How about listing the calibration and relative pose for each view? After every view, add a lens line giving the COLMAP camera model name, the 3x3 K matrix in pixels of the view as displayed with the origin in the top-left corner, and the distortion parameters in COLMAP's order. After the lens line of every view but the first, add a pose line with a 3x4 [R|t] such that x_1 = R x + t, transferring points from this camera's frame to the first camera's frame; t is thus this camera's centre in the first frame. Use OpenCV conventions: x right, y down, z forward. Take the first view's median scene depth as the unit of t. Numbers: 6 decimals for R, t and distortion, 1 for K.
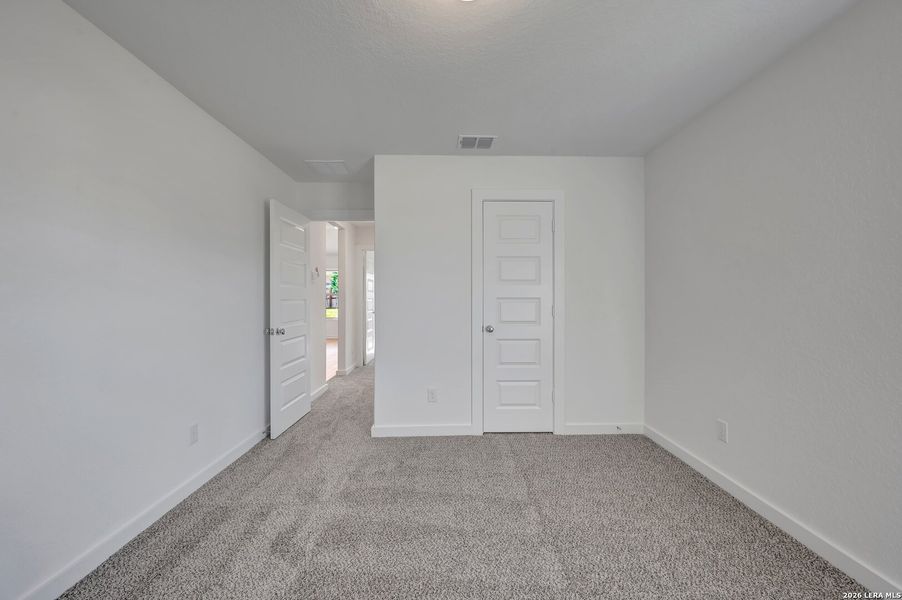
lens RADIAL K [[357.8, 0, 451.0], [0, 357.8, 298.1], [0, 0, 1]] dist [0.000679, -0.000112]
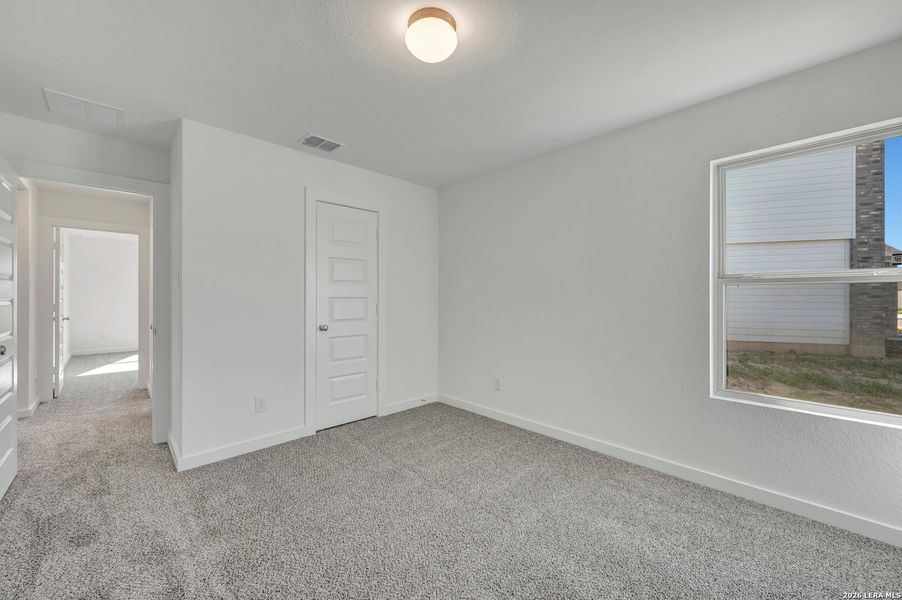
lens RADIAL K [[357.8, 0, 455.8], [0, 357.8, 298.7], [0, 0, 1]] dist [0.000679, -0.000112]
pose [[0.727139, 0.000175, 0.686490, -0.317987], [-0.001123, 0.999999, 0.000934, 0.002551], [-0.686489, -0.001450, 0.727139, 0.001049]]
